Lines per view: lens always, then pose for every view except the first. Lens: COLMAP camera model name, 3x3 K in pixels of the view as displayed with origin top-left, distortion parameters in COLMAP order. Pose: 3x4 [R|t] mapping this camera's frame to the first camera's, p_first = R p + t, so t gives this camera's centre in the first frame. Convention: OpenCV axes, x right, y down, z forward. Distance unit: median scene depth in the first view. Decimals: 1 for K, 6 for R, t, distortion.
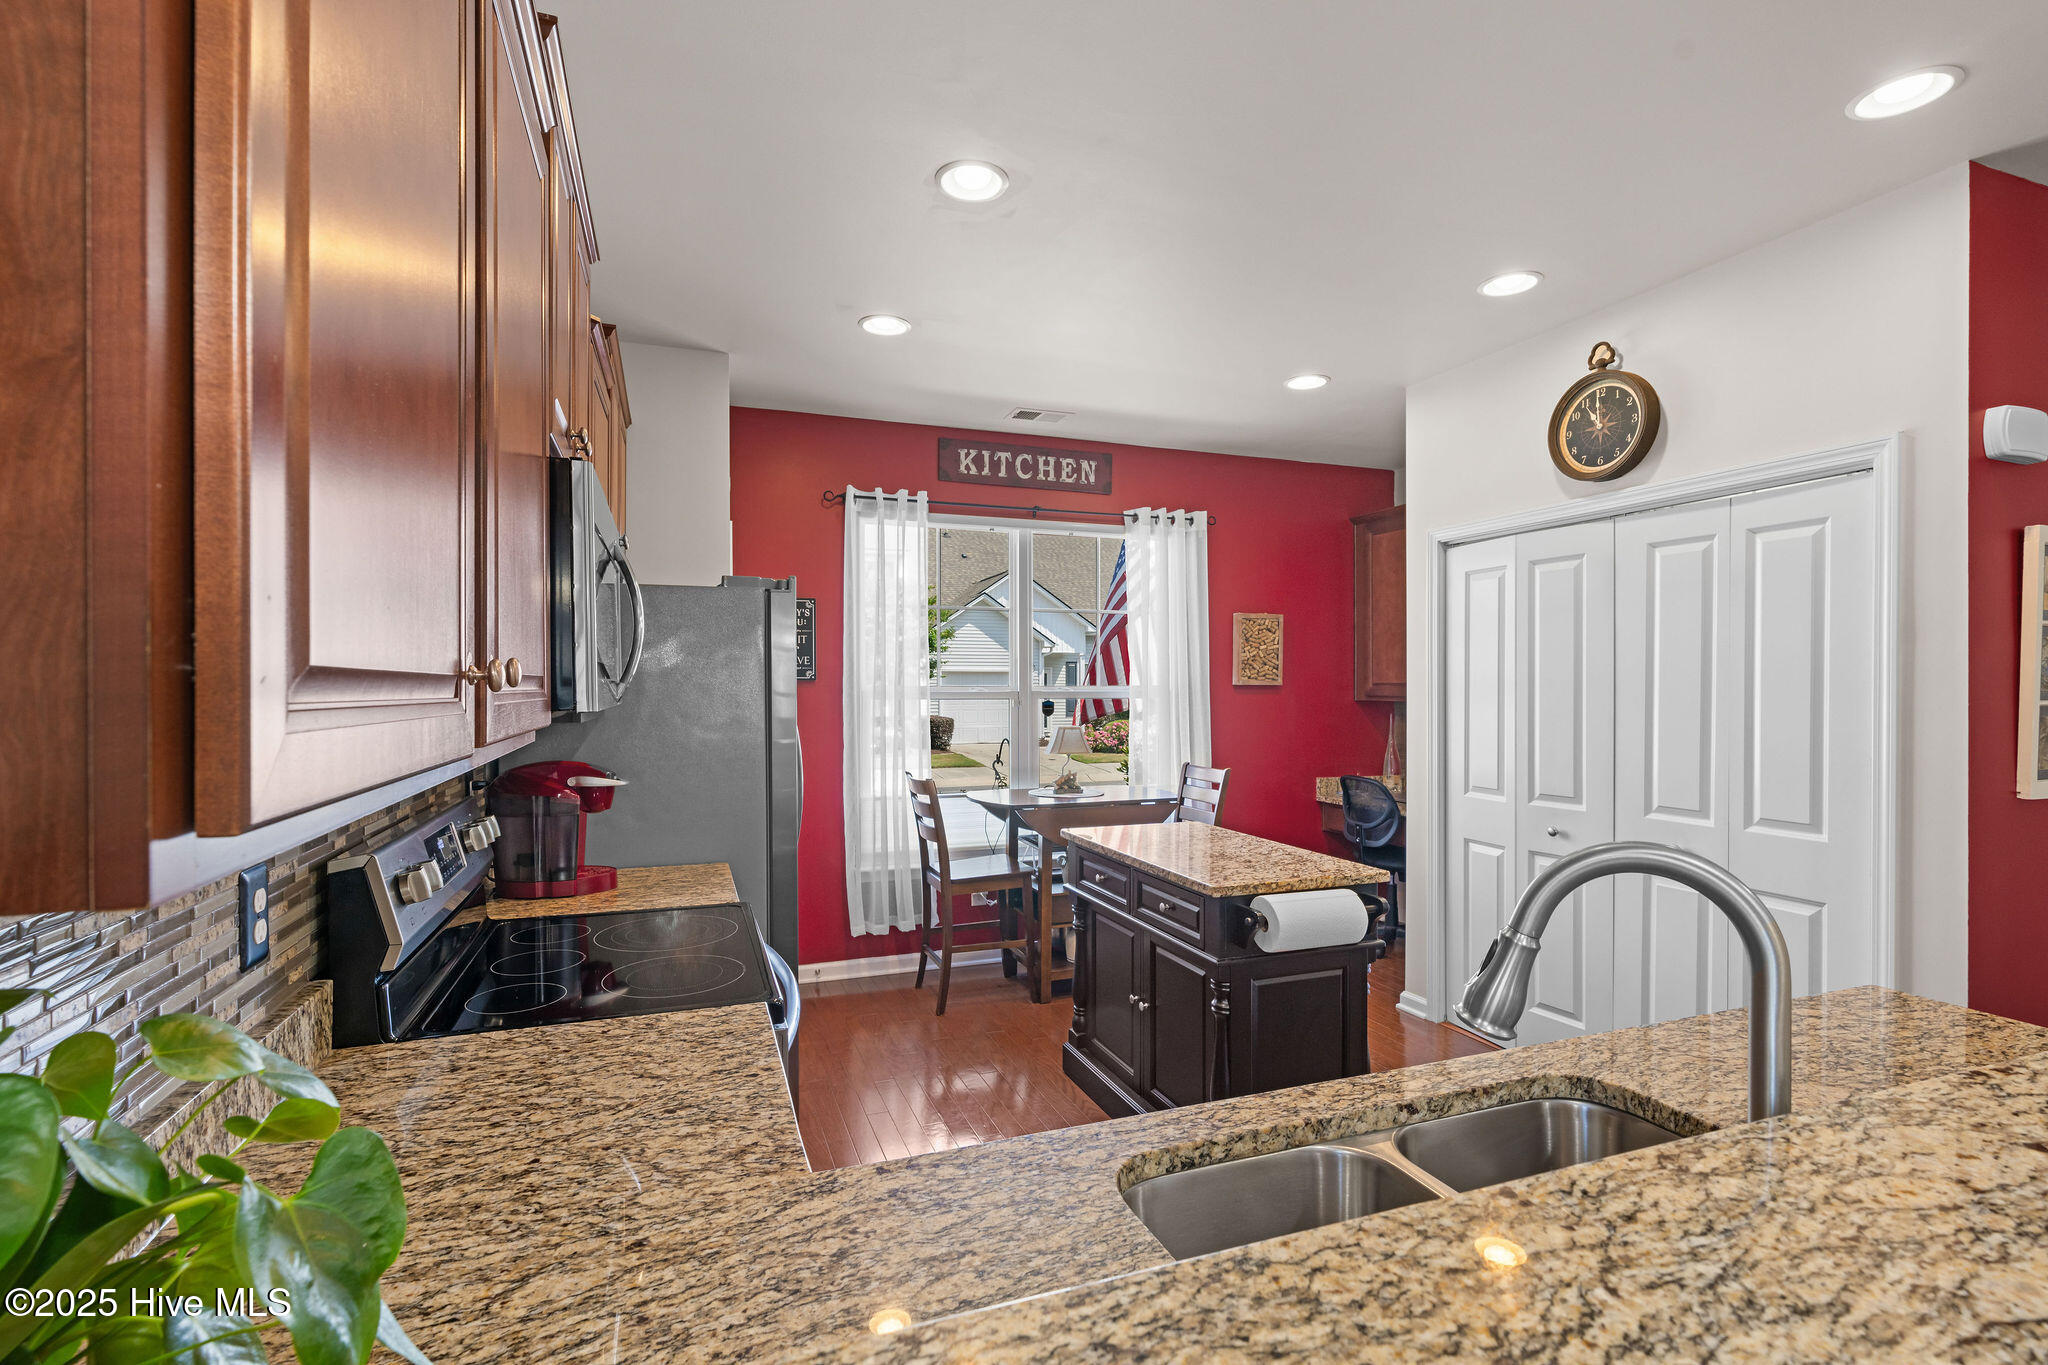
lens RADIAL K [[959.7, 0, 1017.6], [0, 959.7, 691.0], [0, 0, 1]] dist [0.004640, 0.000233]
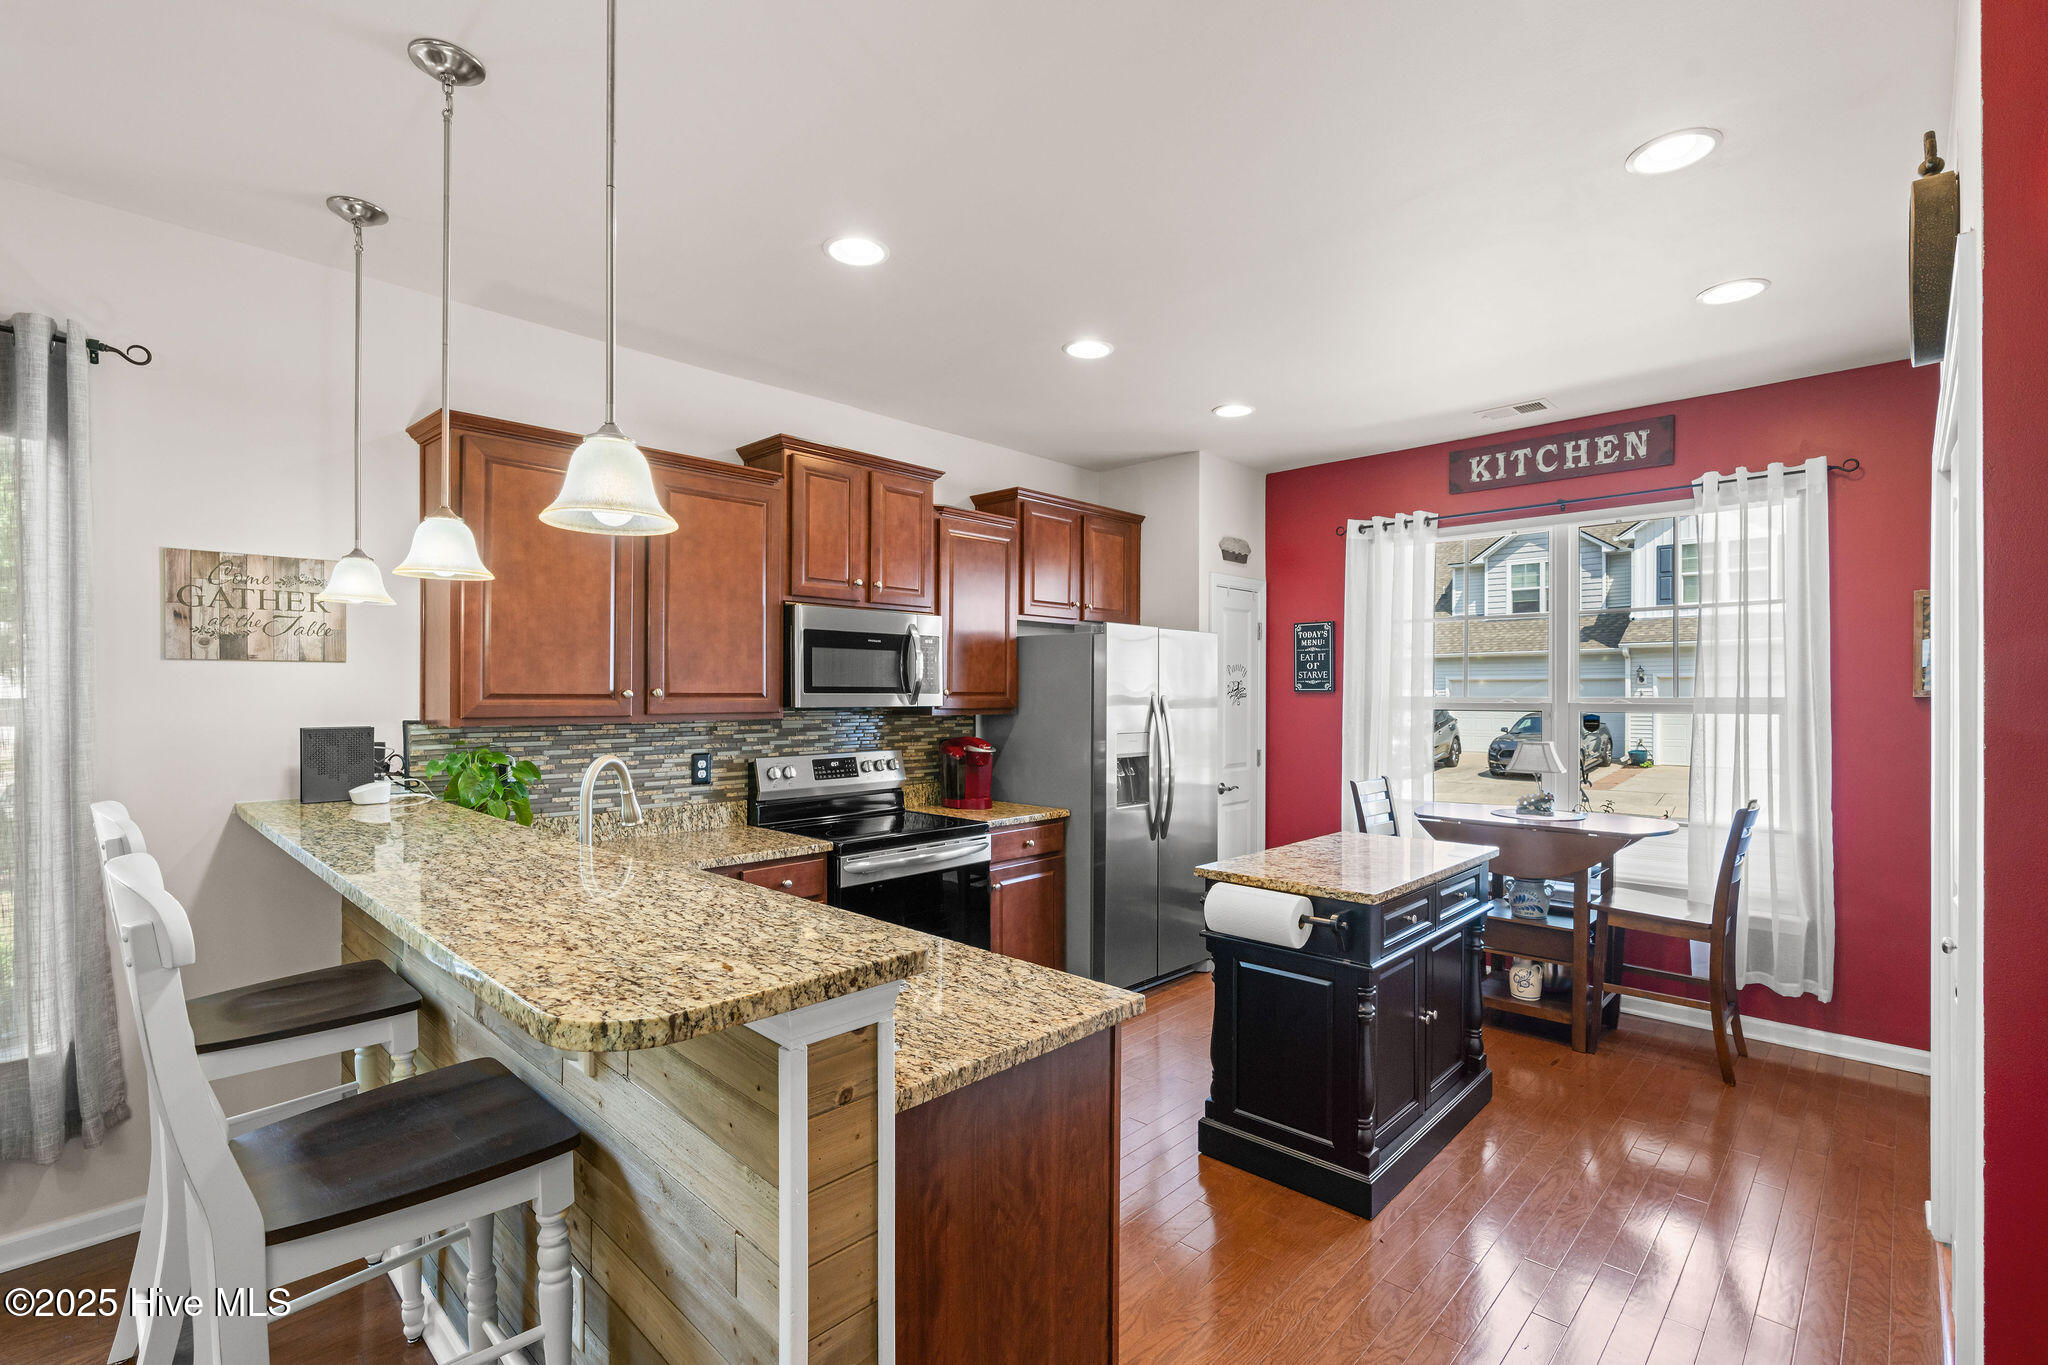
lens RADIAL K [[923.9, 0, 1022.8], [0, 923.9, 699.2], [0, 0, 1]] dist [-0.007446, 0.002121]
pose [[0.437302, 0.006687, -0.899290, 0.611503], [-0.002699, 0.999978, 0.006124, -0.005722], [0.899310, -0.000251, 0.437311, 0.160553]]
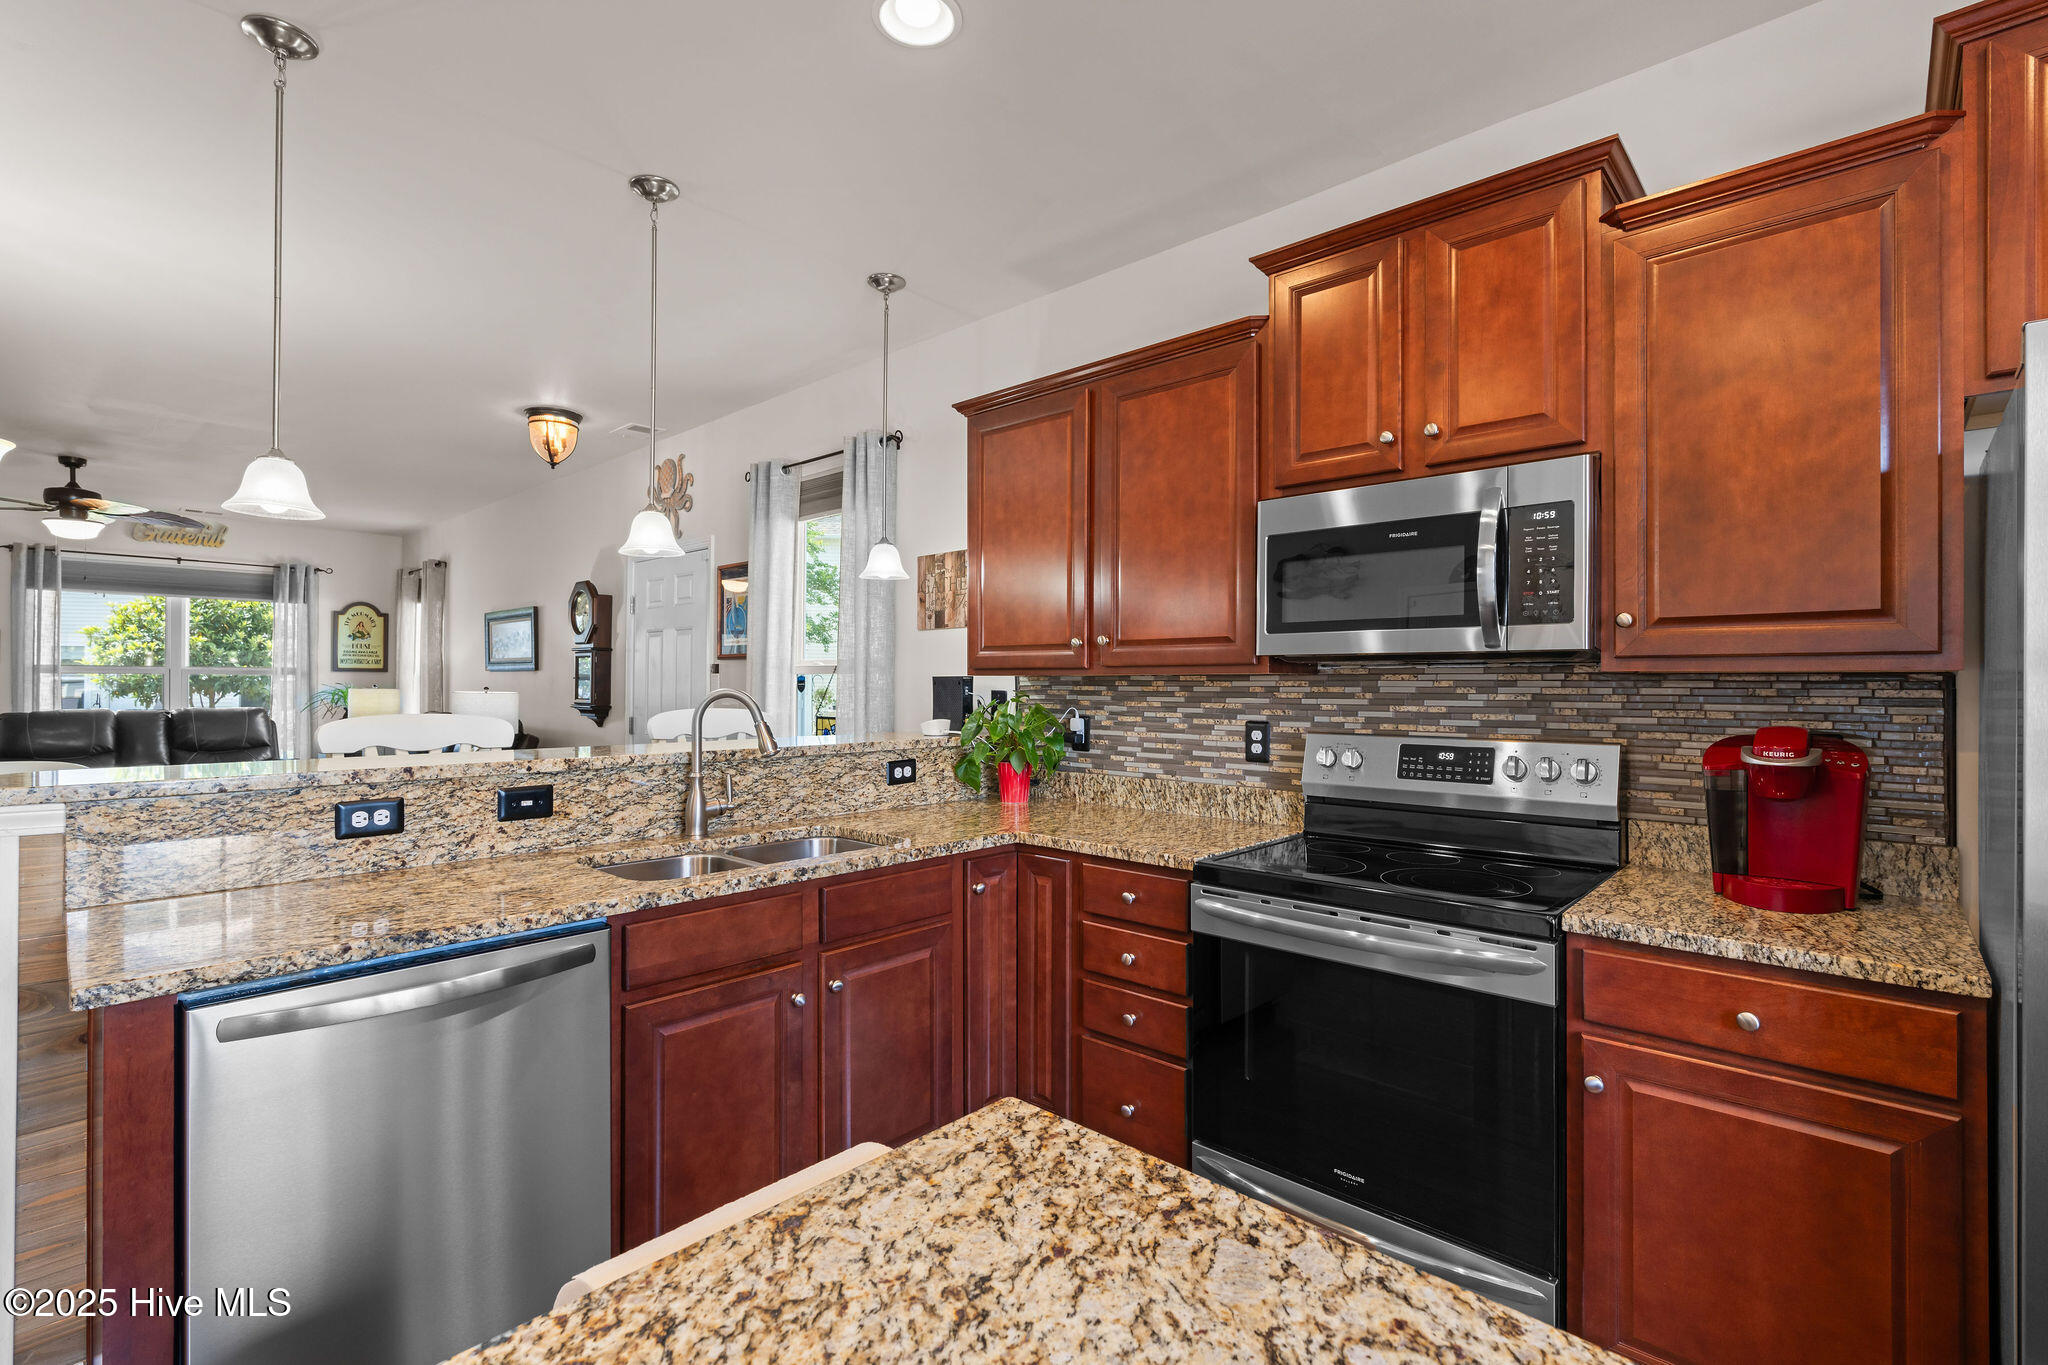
lens RADIAL K [[923.9, 0, 1032.4], [0, 923.9, 683.5], [0, 0, 1]] dist [-0.007446, 0.002121]
pose [[-0.888136, -0.003694, -0.459566, 0.194962], [-0.004817, 0.999988, 0.001271, 0.021097], [0.459556, 0.003343, -0.888142, 0.712610]]
